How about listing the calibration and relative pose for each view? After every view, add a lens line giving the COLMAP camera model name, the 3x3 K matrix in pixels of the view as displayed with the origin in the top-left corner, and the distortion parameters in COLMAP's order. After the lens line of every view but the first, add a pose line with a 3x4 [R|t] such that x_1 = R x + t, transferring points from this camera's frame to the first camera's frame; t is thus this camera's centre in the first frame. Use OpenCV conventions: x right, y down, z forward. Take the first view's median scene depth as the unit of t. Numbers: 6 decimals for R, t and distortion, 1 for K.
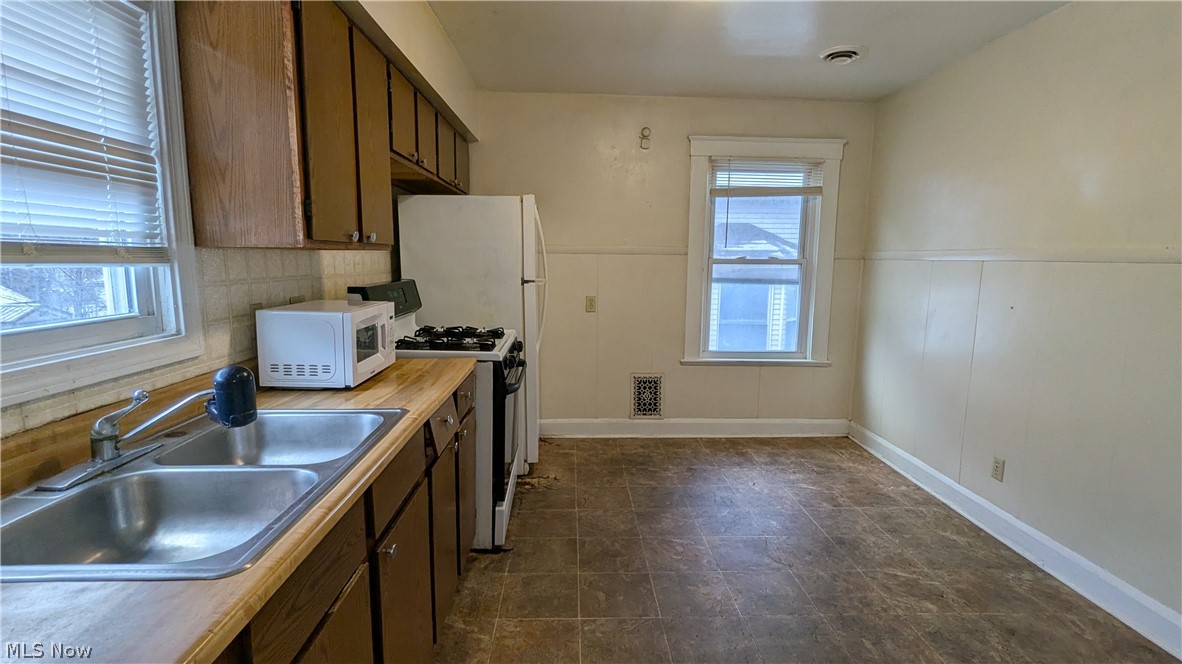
lens RADIAL K [[559.9, 0, 594.3], [0, 559.9, 332.2], [0, 0, 1]] dist [0.020151, -0.000410]
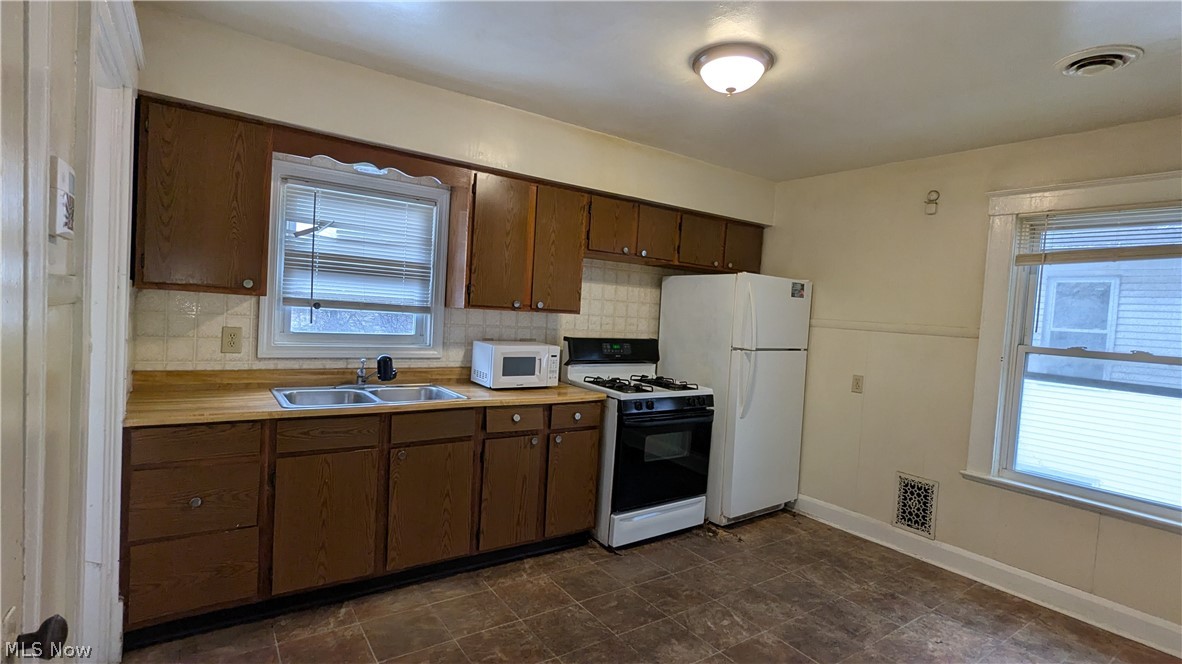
lens RADIAL K [[559.9, 0, 594.6], [0, 559.9, 329.1], [0, 0, 1]] dist [0.020151, -0.000410]
pose [[0.556153, 0.052781, -0.829402, 0.540387], [-0.165224, 0.985082, -0.048103, -0.023719], [0.814490, 0.163790, 0.556578, 0.118389]]
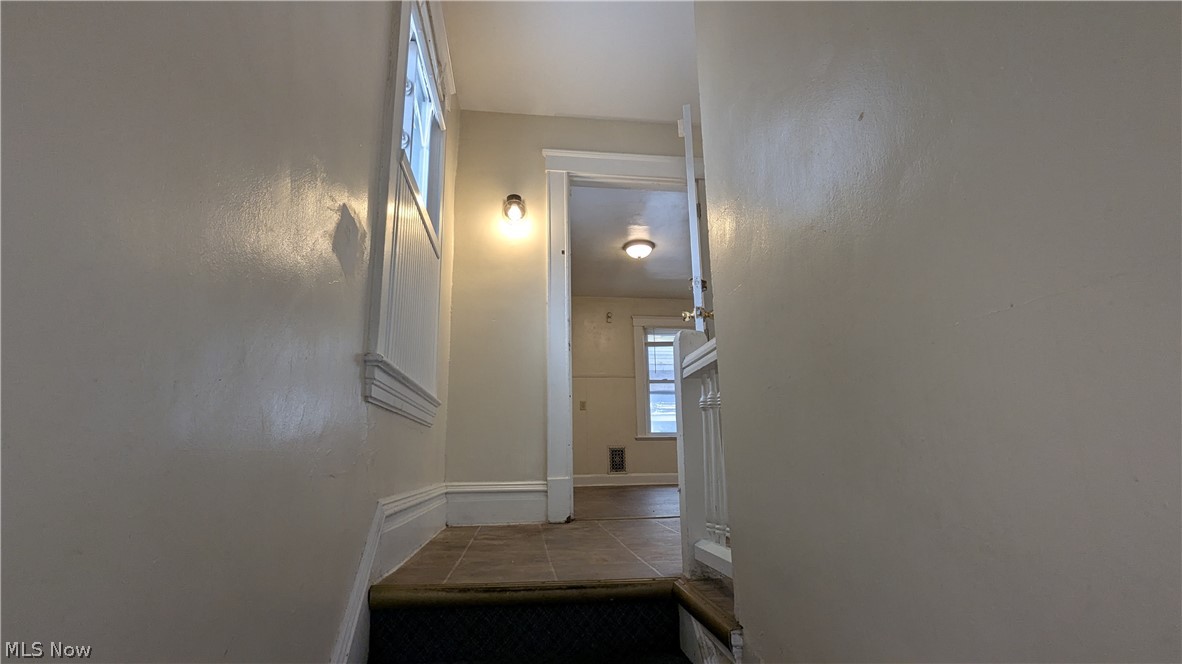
lens RADIAL K [[559.9, 0, 589.5], [0, 559.9, 337.3], [0, 0, 1]] dist [0.020151, -0.000410]
pose [[0.994866, -0.009003, 0.100798, -0.168218], [0.042454, 0.941282, -0.334942, 0.352051], [-0.091864, 0.337502, 0.936832, -0.755118]]
